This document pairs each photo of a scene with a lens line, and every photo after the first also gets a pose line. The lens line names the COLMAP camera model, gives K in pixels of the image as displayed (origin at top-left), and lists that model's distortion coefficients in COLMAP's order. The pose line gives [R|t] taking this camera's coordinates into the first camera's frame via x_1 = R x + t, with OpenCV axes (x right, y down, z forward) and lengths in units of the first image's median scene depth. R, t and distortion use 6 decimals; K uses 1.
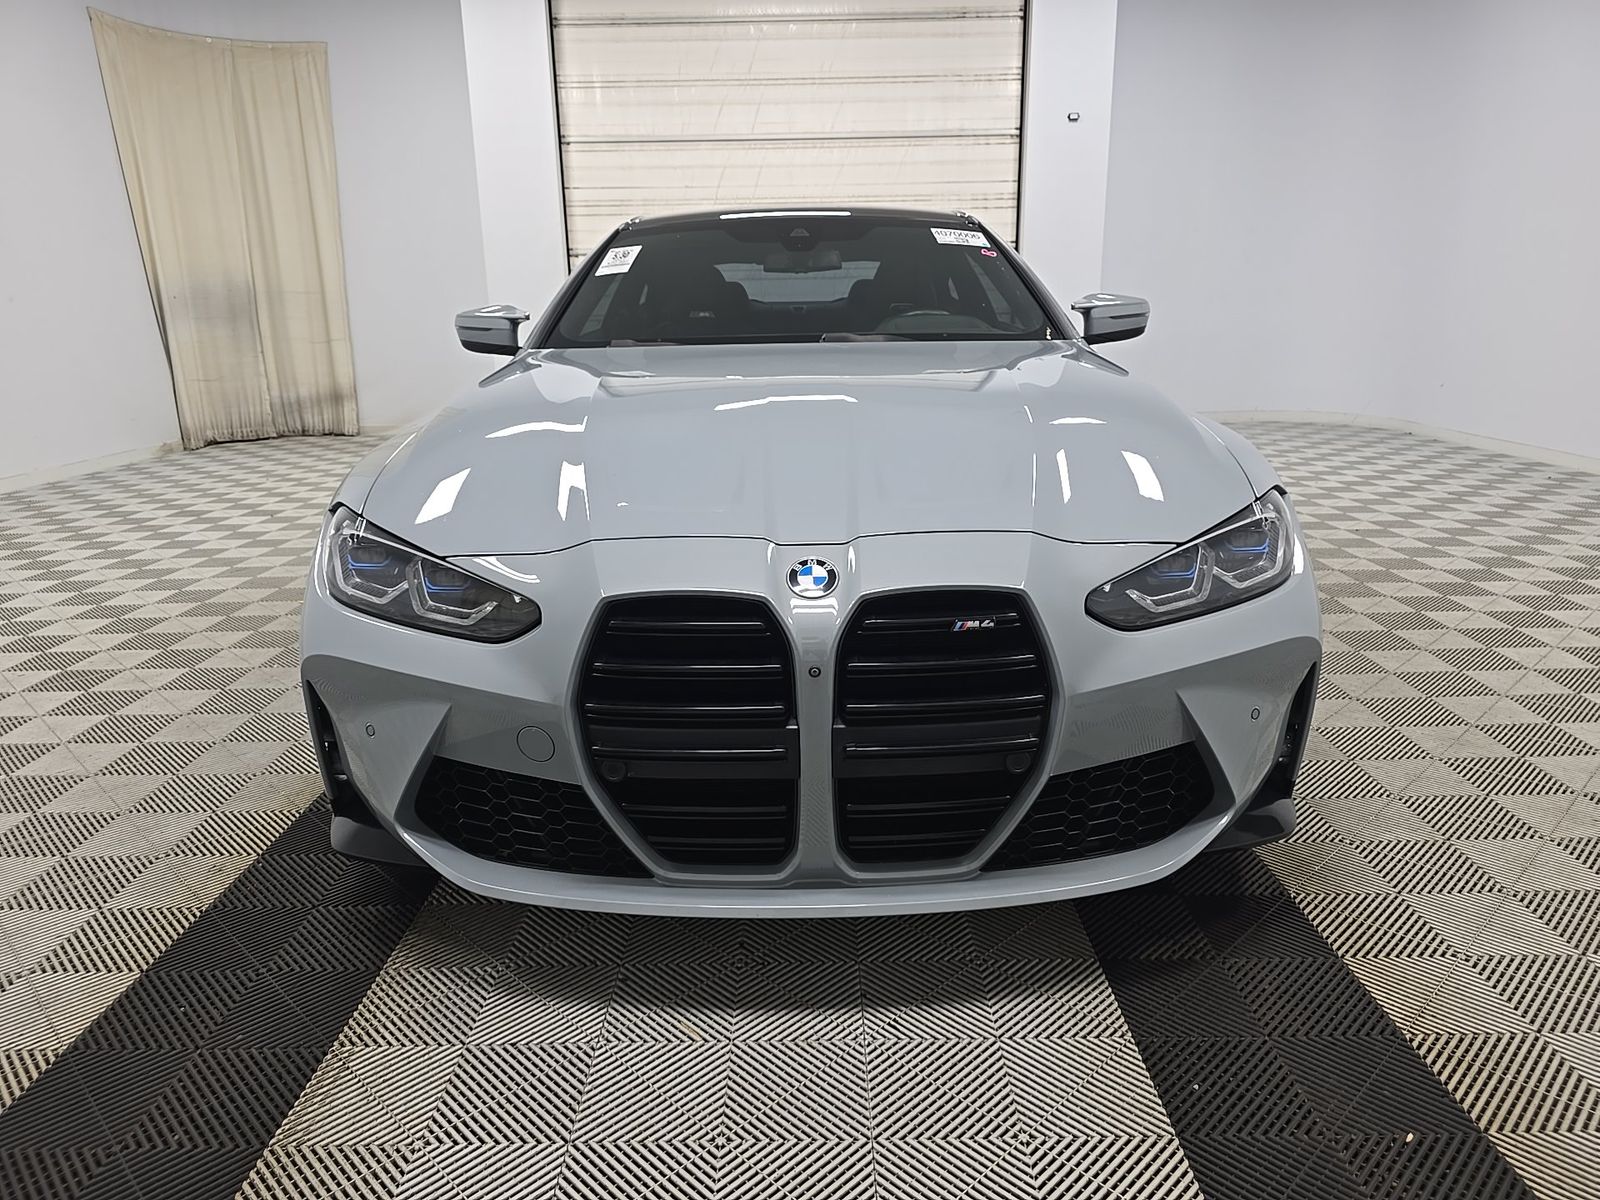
lens RADIAL K [[1097.8, 0, 800.0], [0, 1097.8, 600.0], [0, 0, 1]] dist [0.064739, -0.051423]
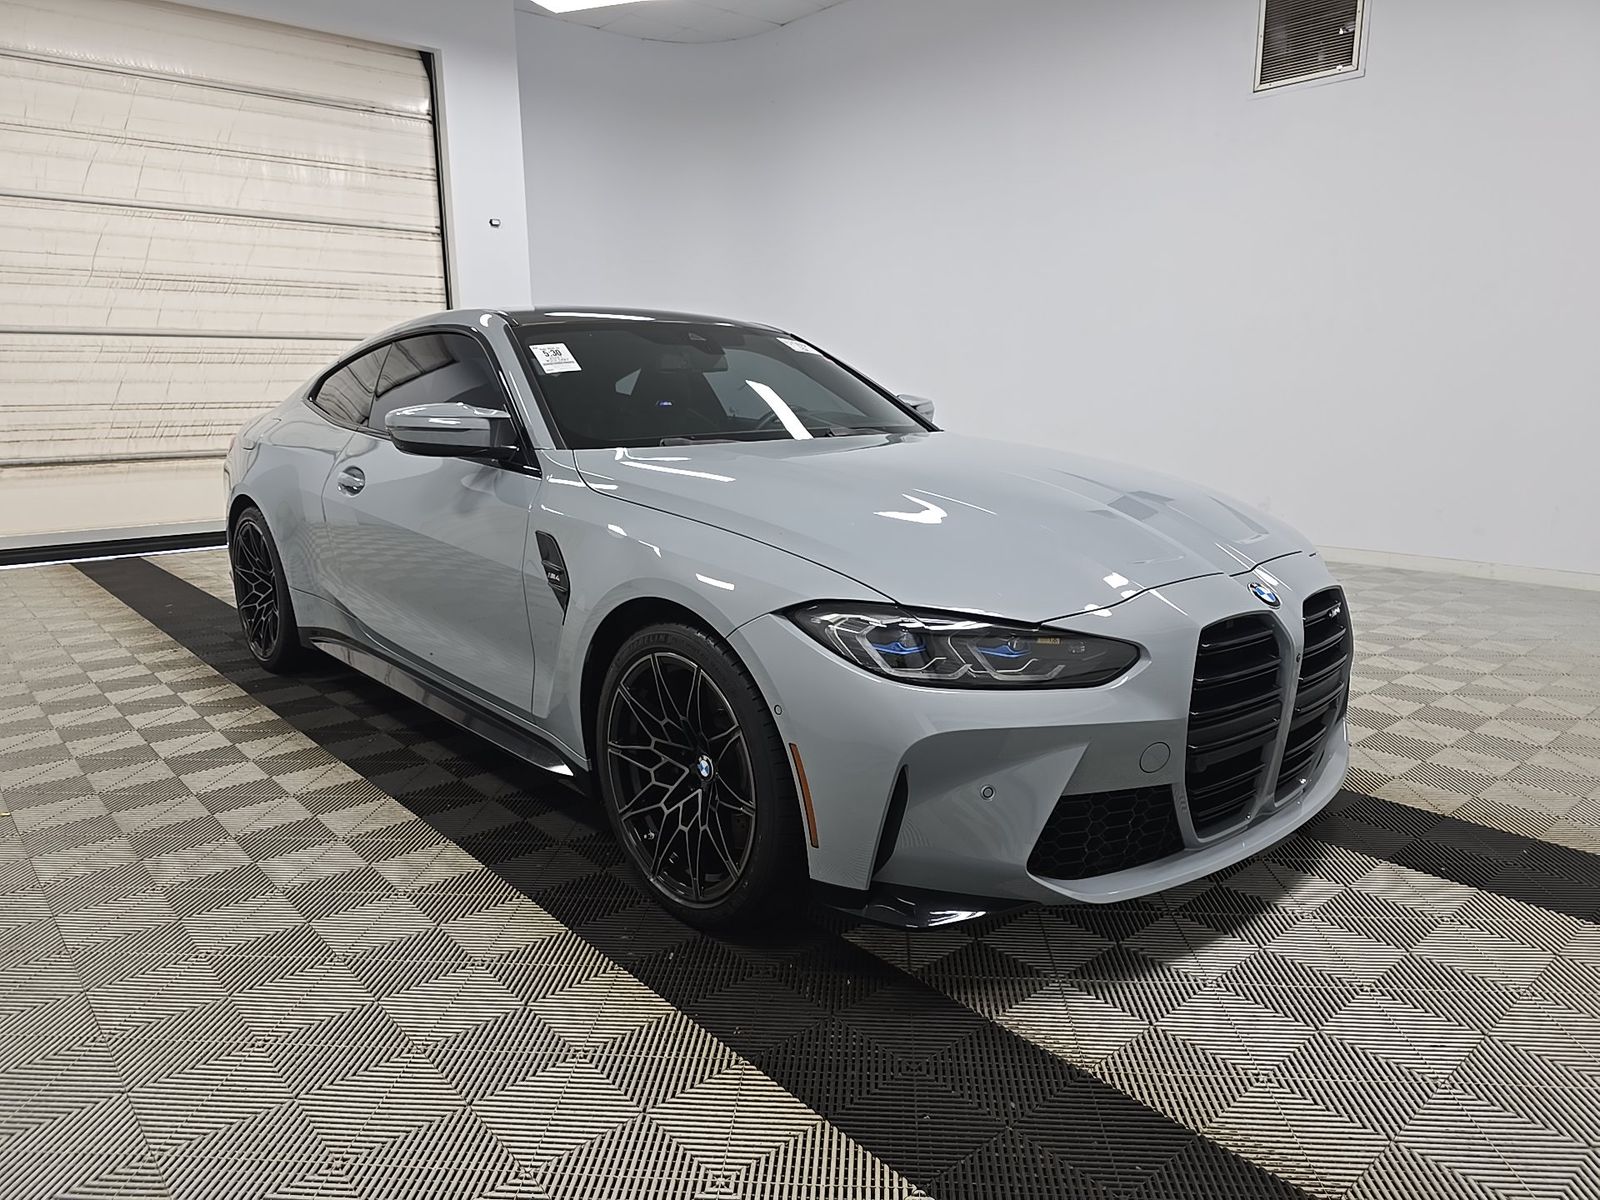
lens RADIAL K [[1134.4, 0, 803.8], [0, 1134.4, 606.1], [0, 0, 1]] dist [0.003928, 0.002079]
pose [[0.744478, -0.117755, 0.657181, -0.338140], [0.167080, 0.985862, -0.012626, -0.023271], [-0.646403, 0.119202, 0.753627, 0.067086]]
